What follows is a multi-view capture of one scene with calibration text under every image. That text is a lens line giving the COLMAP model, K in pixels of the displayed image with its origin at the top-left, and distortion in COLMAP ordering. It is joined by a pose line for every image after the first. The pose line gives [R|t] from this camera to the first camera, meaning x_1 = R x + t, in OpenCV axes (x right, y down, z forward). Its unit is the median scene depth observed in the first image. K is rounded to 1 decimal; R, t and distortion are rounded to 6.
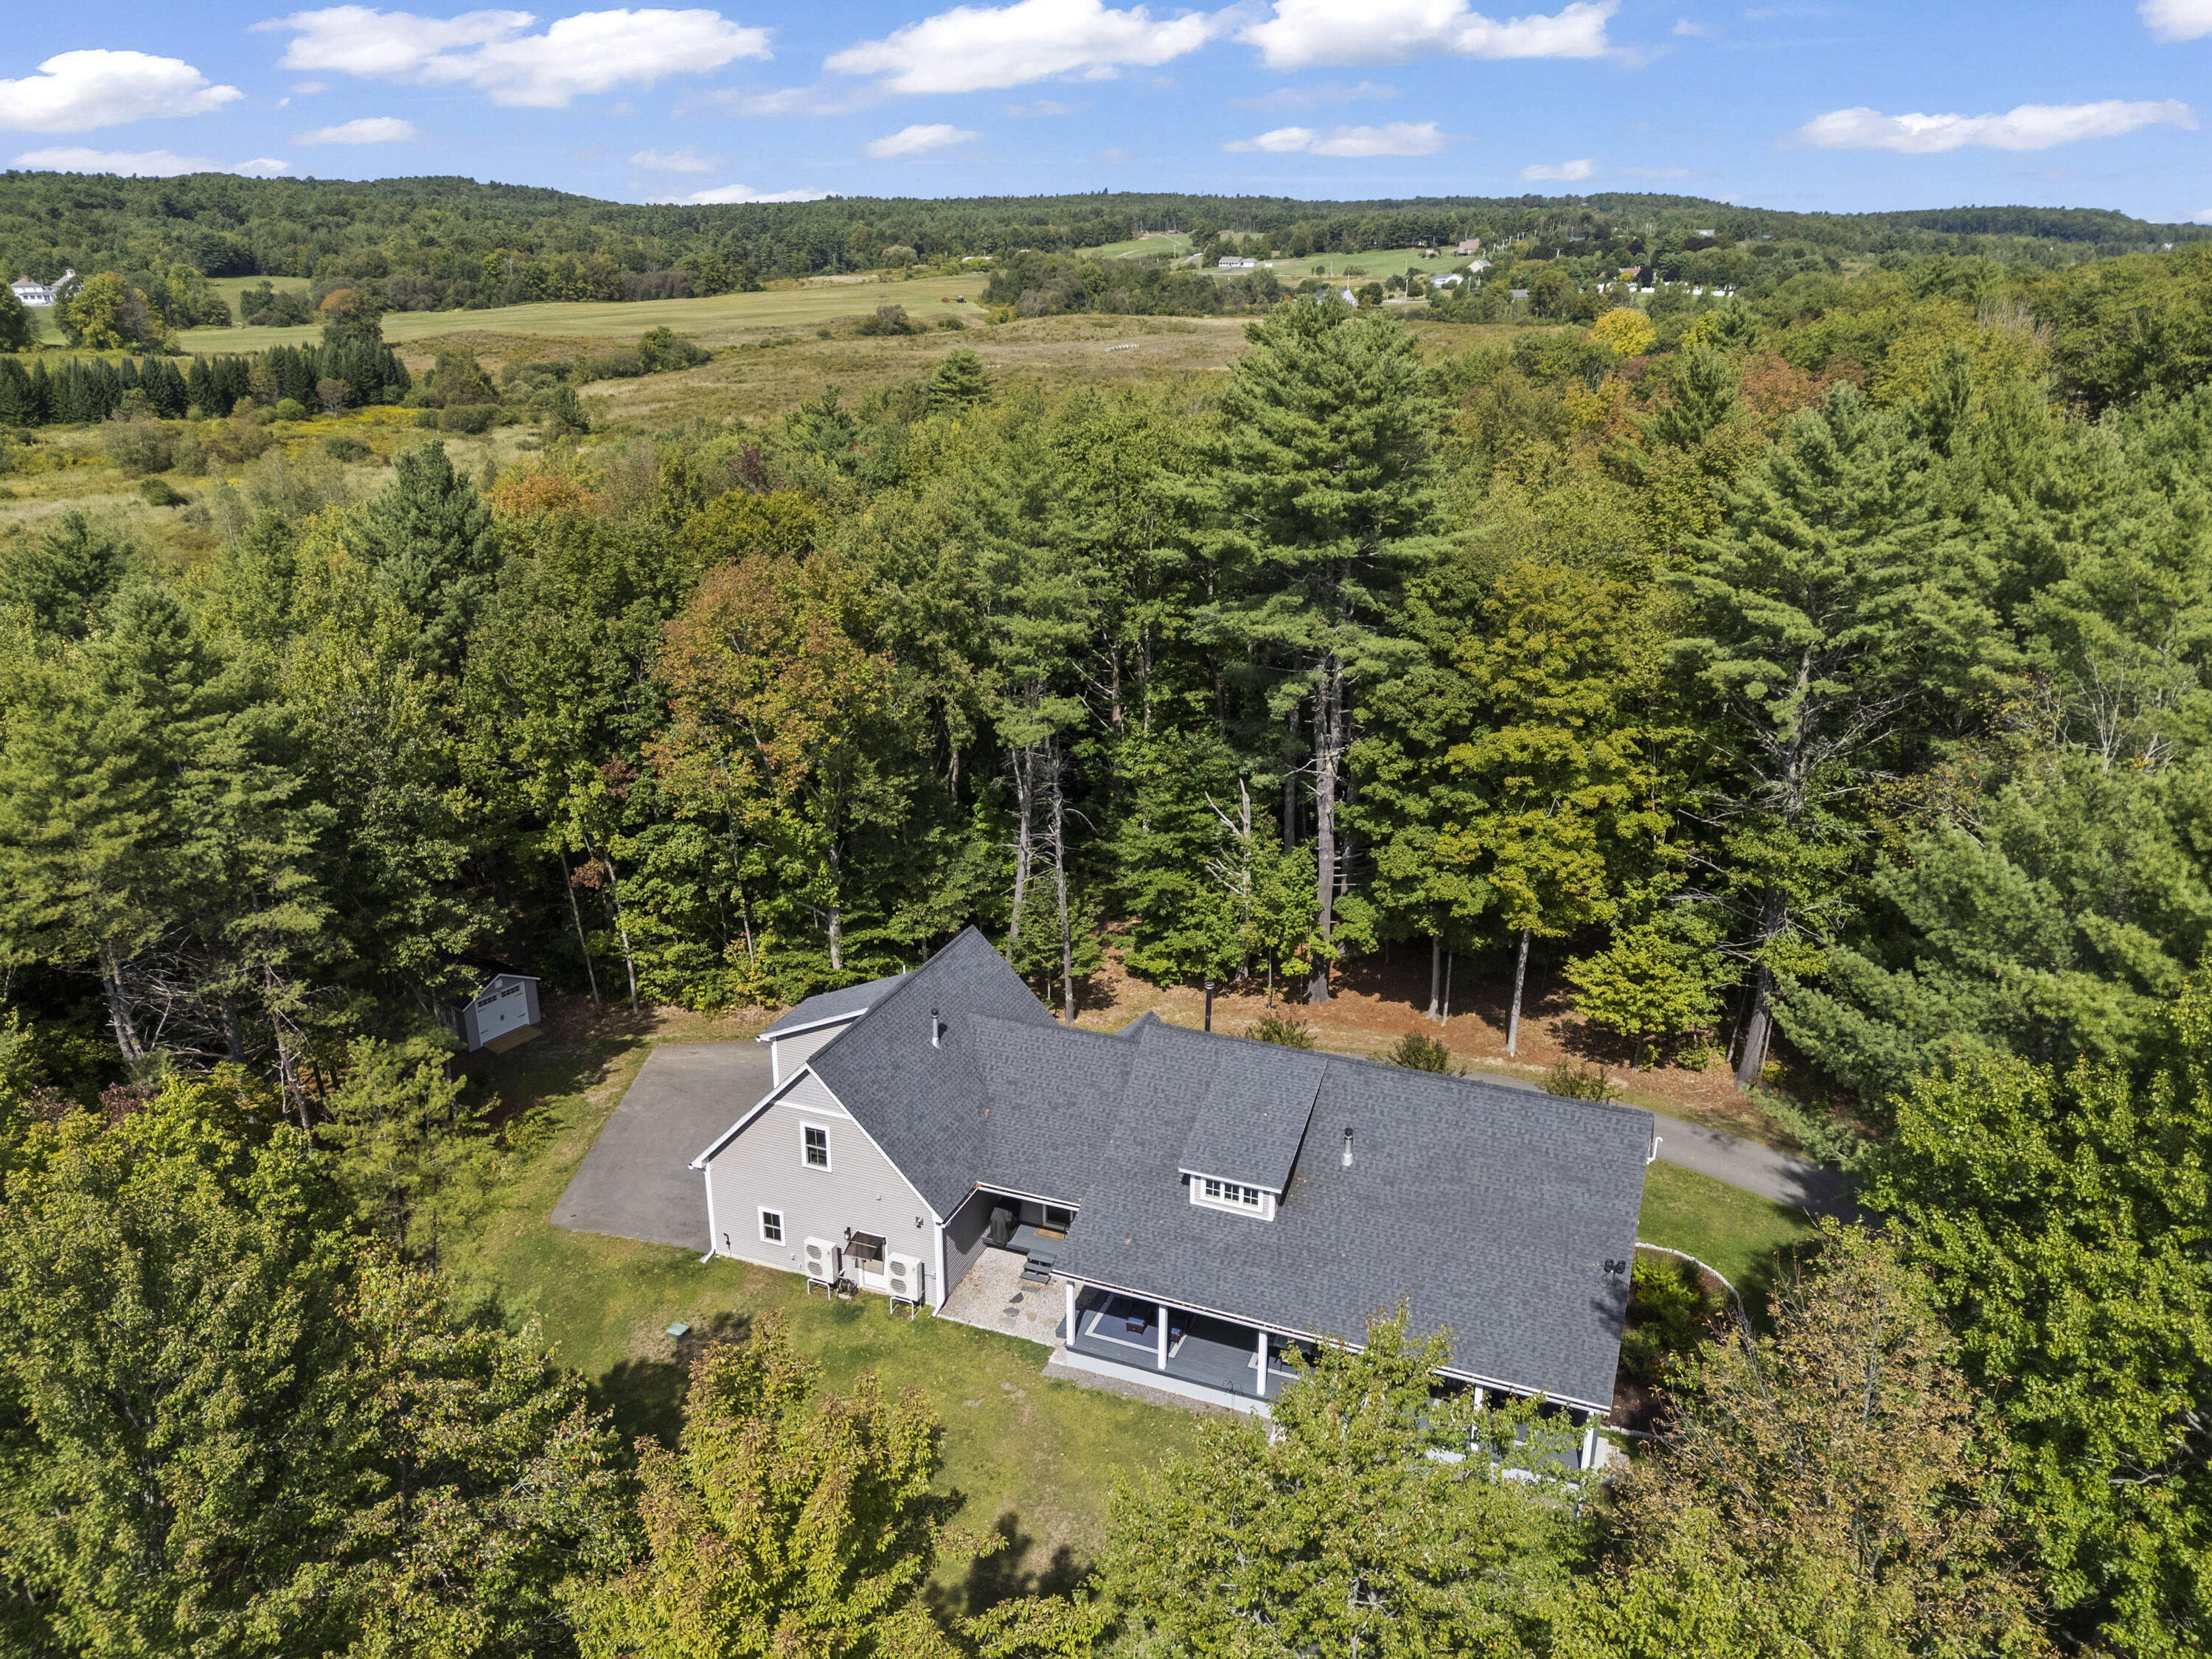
lens RADIAL K [[1624.2, 0, 1111.0], [0, 1624.2, 848.7], [0, 0, 1]] dist [0.058376, -0.052961]
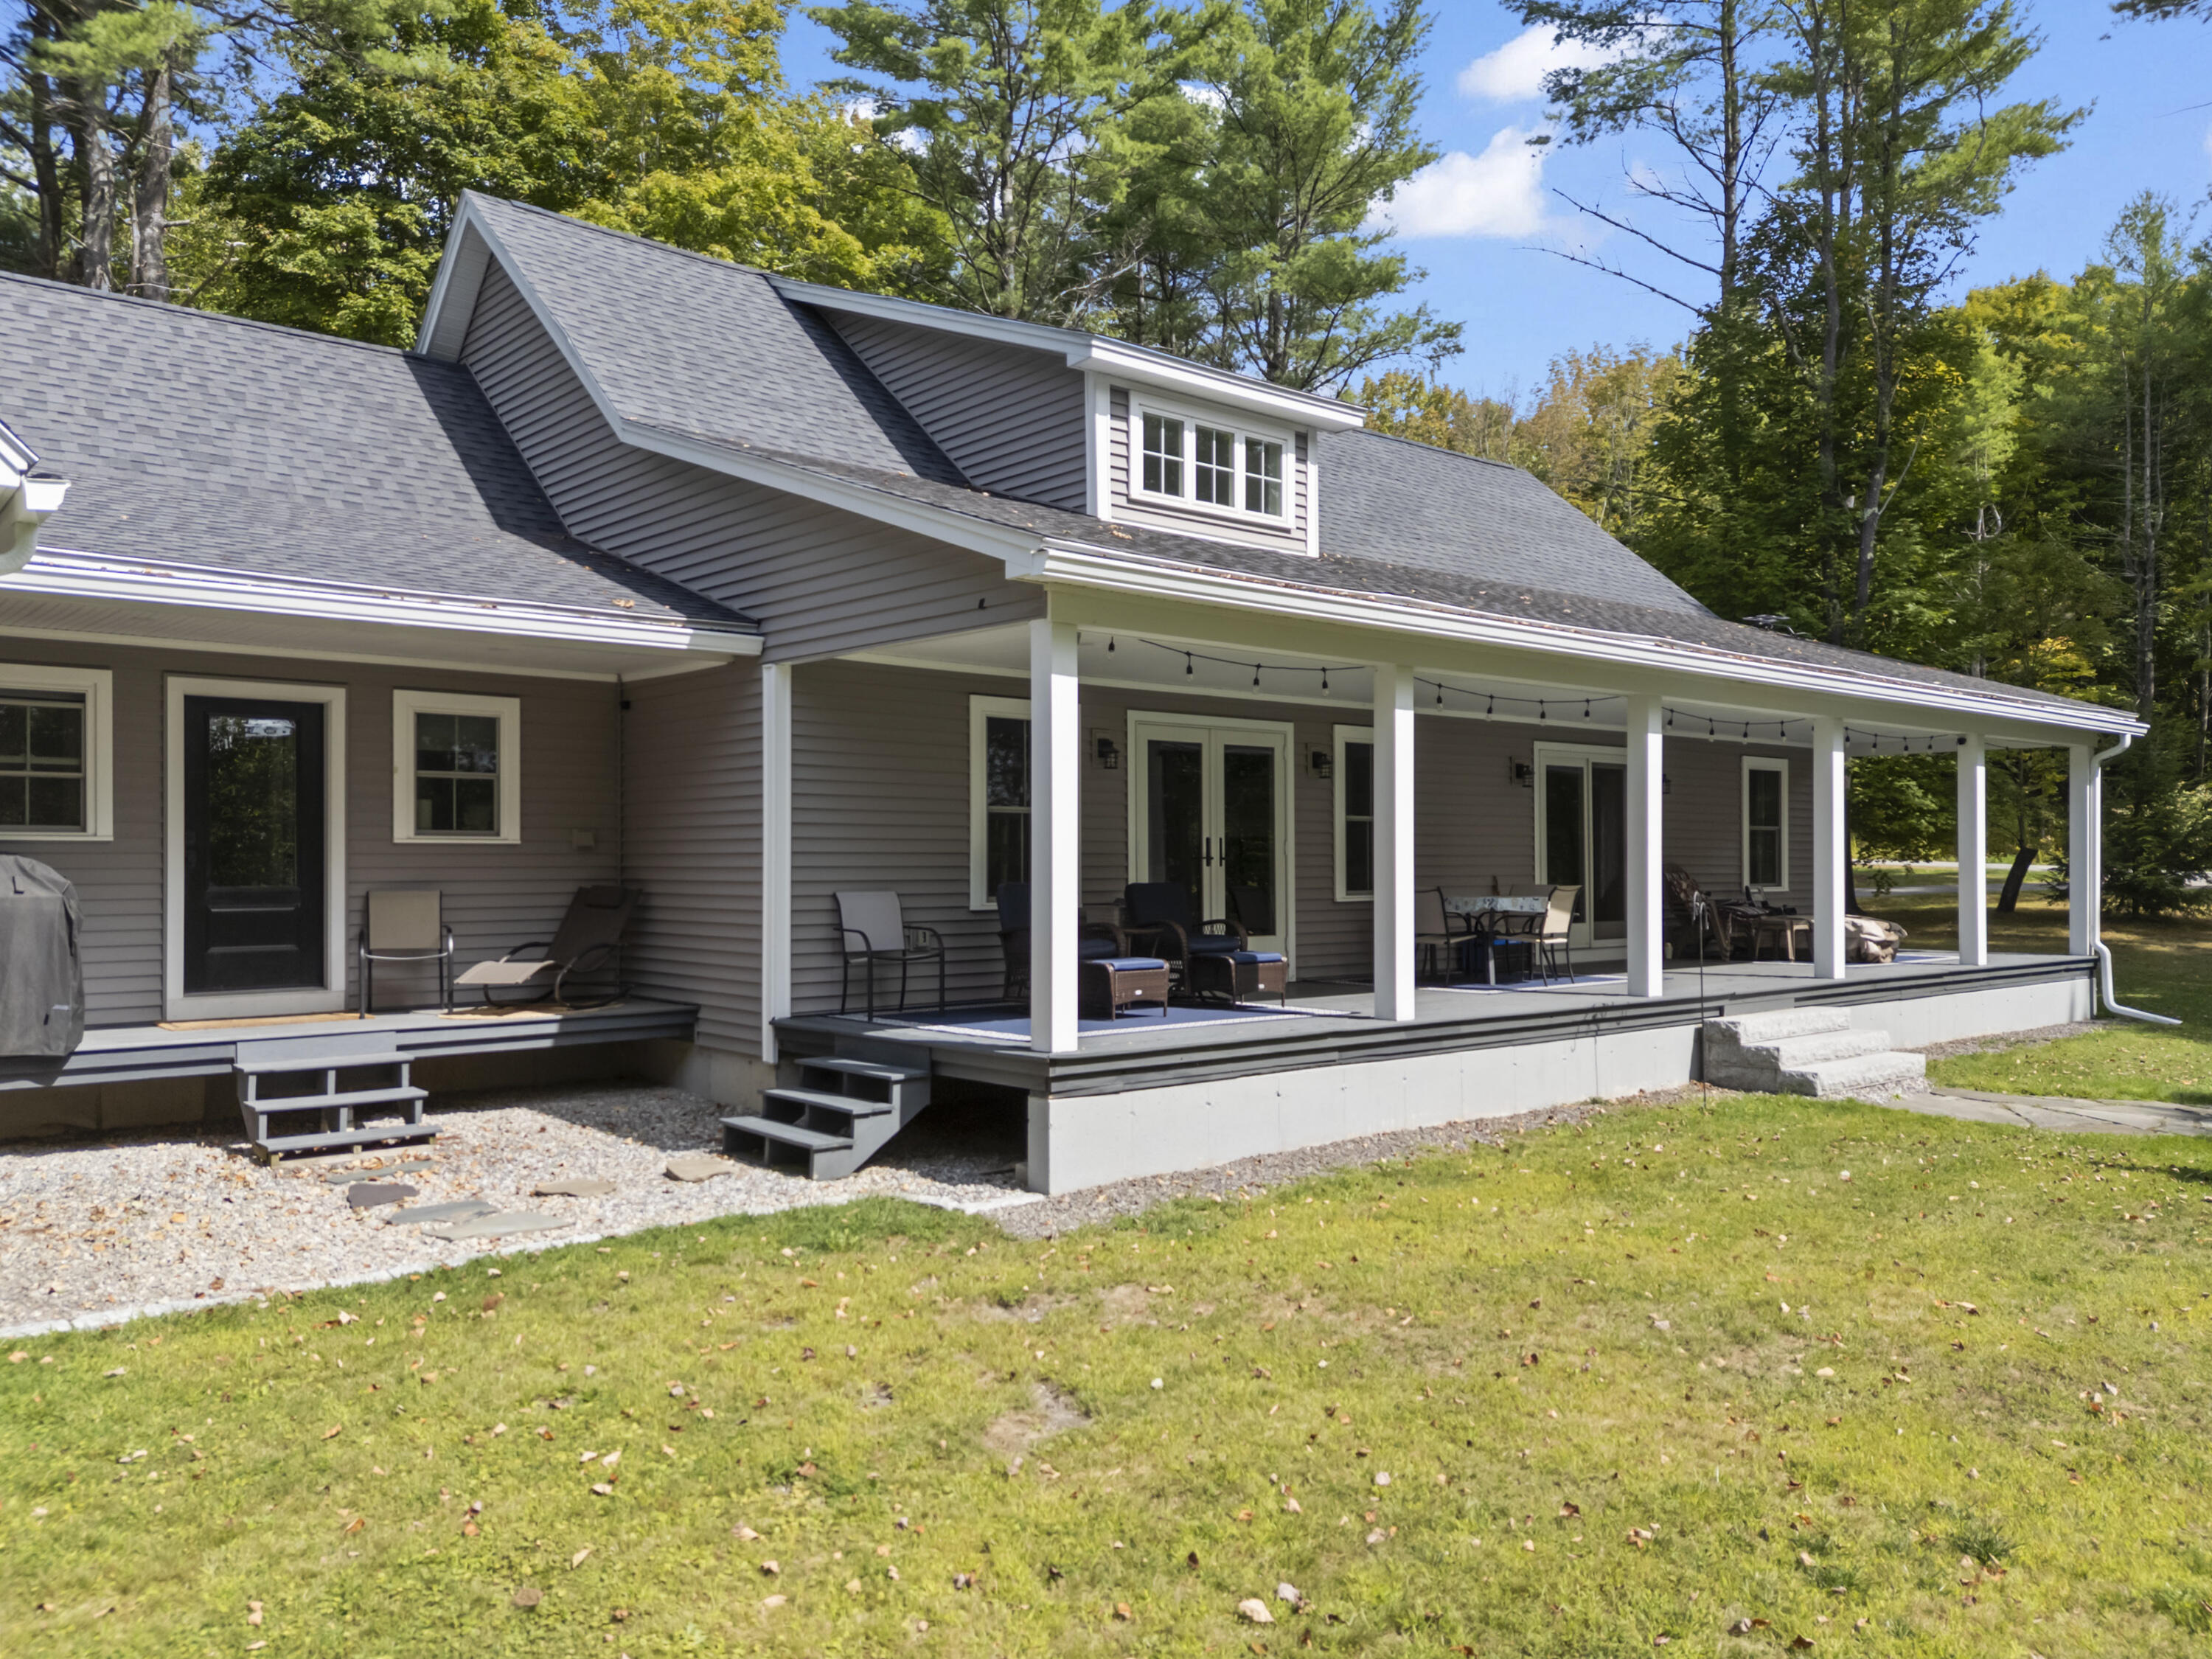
lens RADIAL K [[1624.2, 0, 1111.0], [0, 1624.2, 848.7], [0, 0, 1]] dist [0.058376, -0.052961]
pose [[0.475082, 0.002005, 0.879939, -0.175886], [0.319932, 0.931166, -0.174853, 0.302167], [-0.819720, 0.364590, 0.441738, 0.871024]]
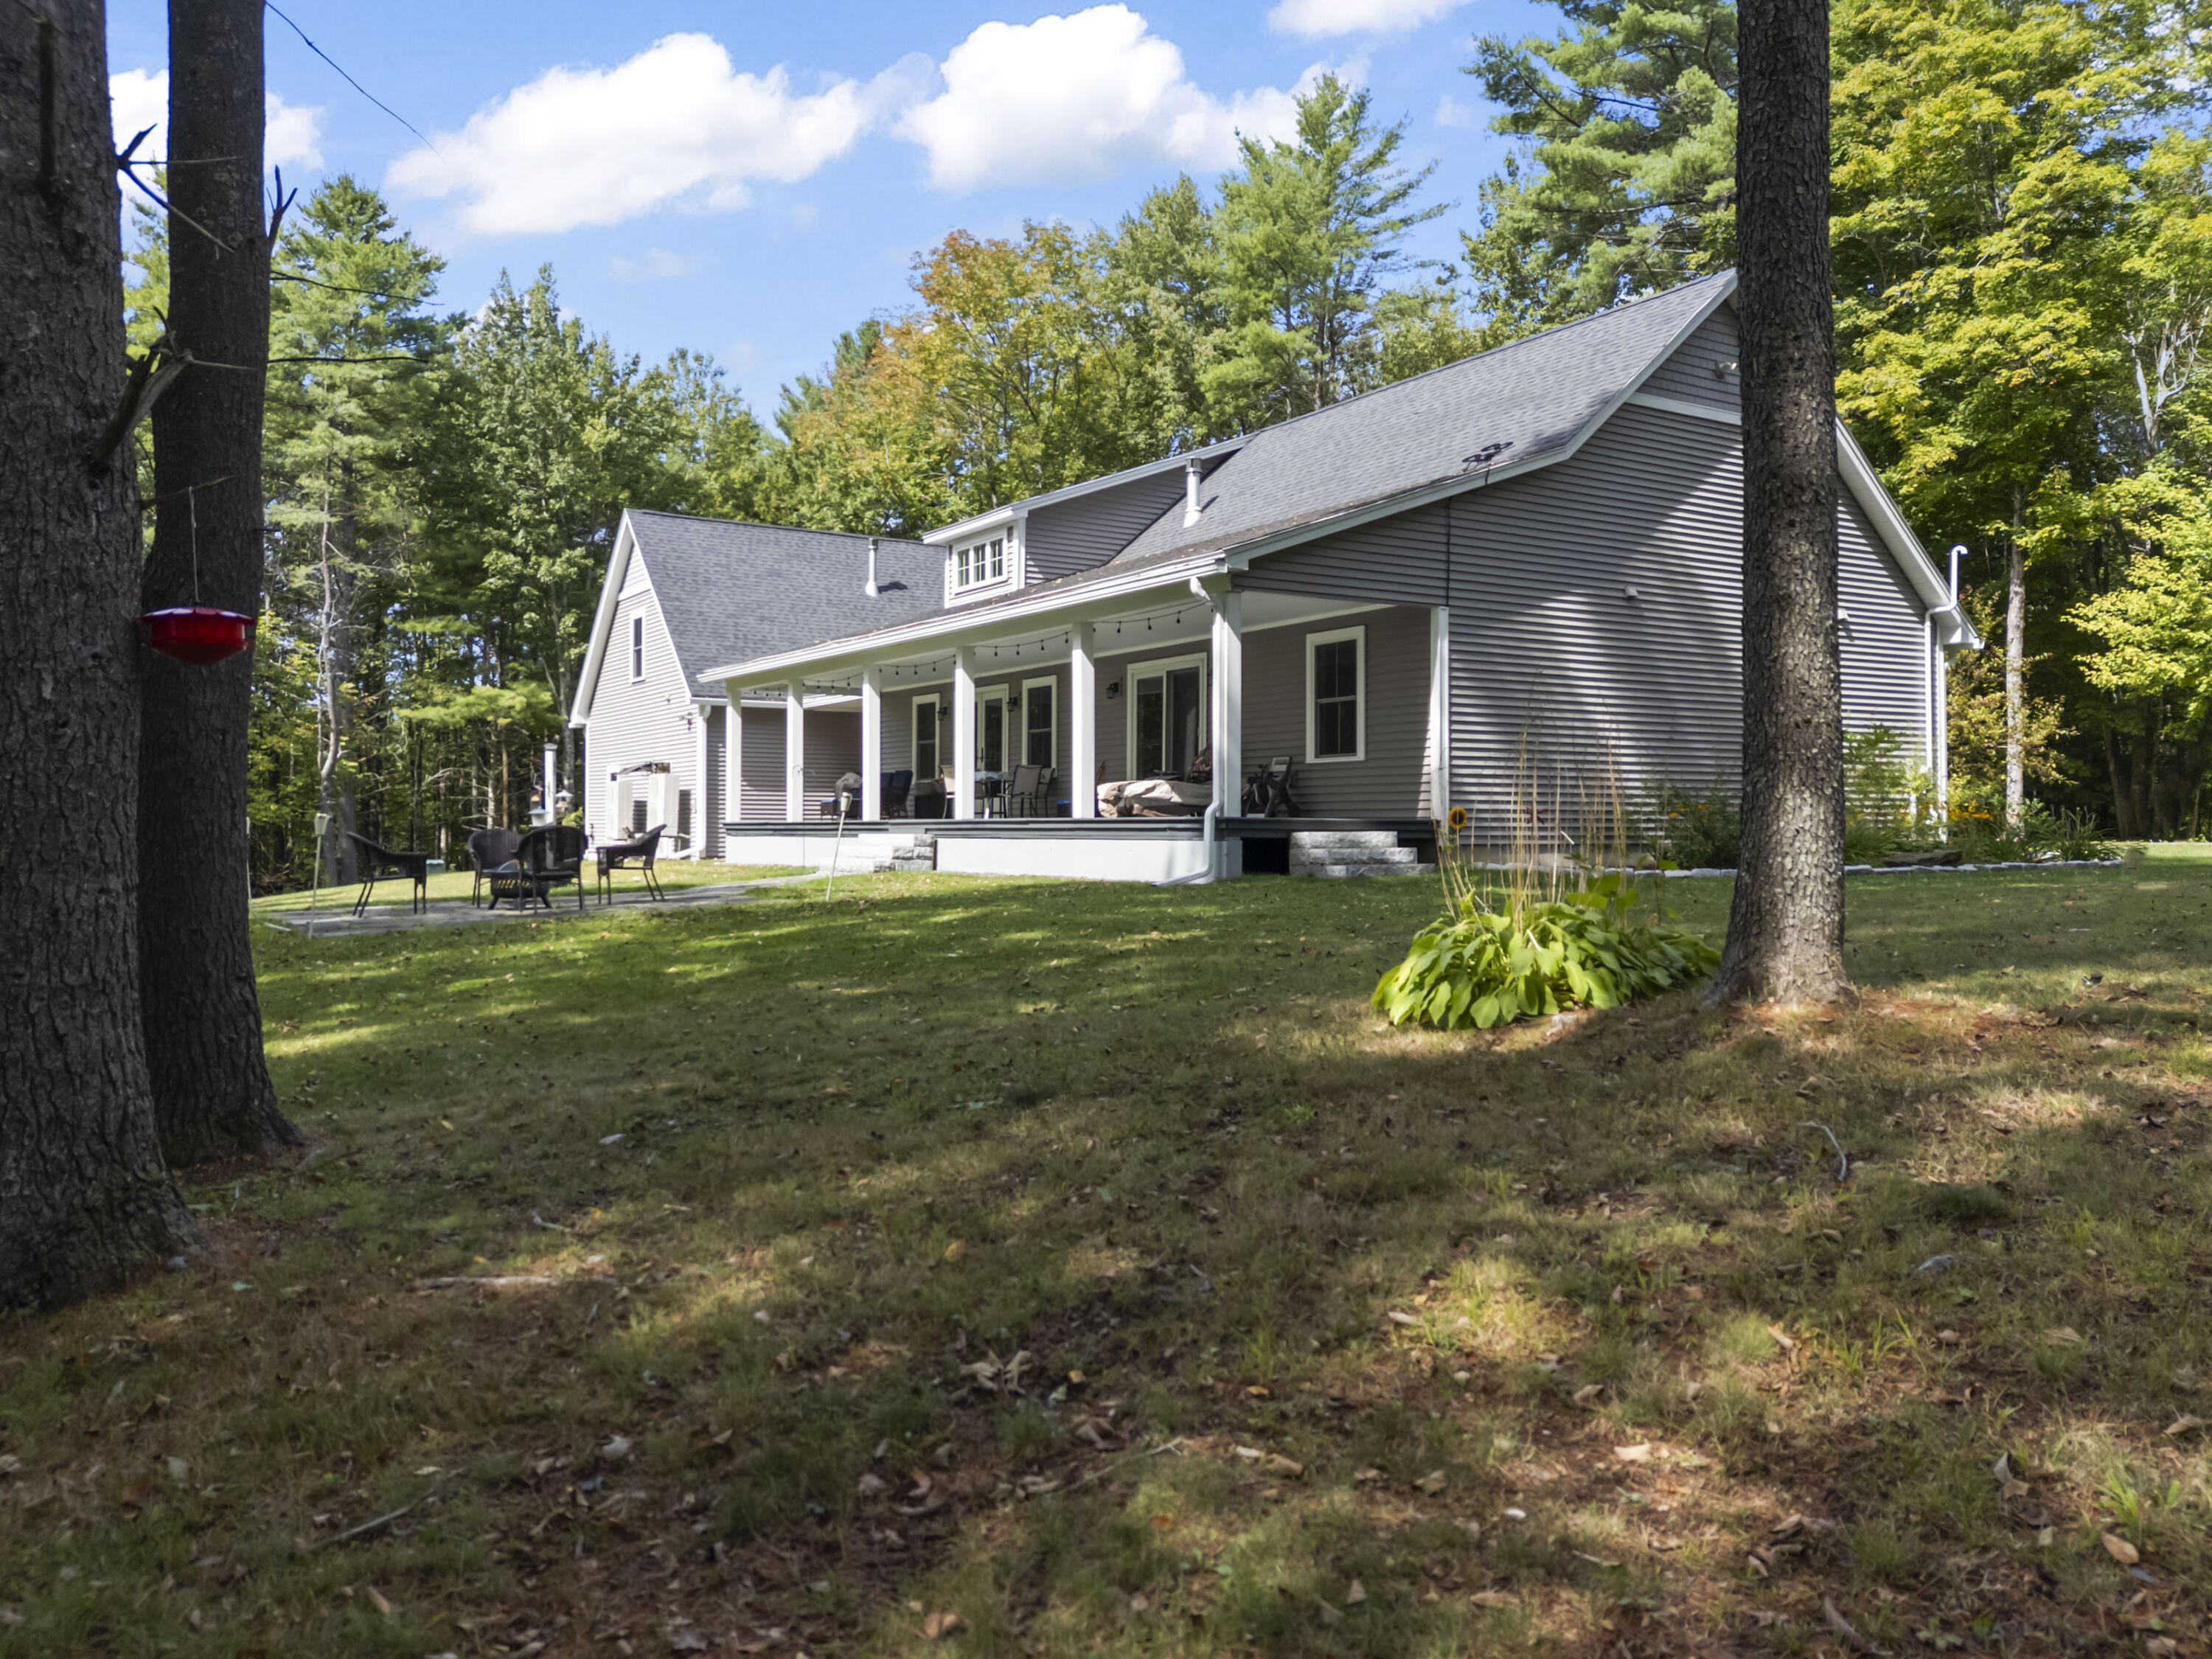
lens RADIAL K [[1624.2, 0, 1111.0], [0, 1624.2, 848.7], [0, 0, 1]] dist [0.058376, -0.052961]
pose [[0.809531, 0.001428, -0.587075, 0.426341], [-0.205991, 0.937110, -0.281766, 0.435302], [0.549752, 0.349030, 0.758914, 0.597404]]
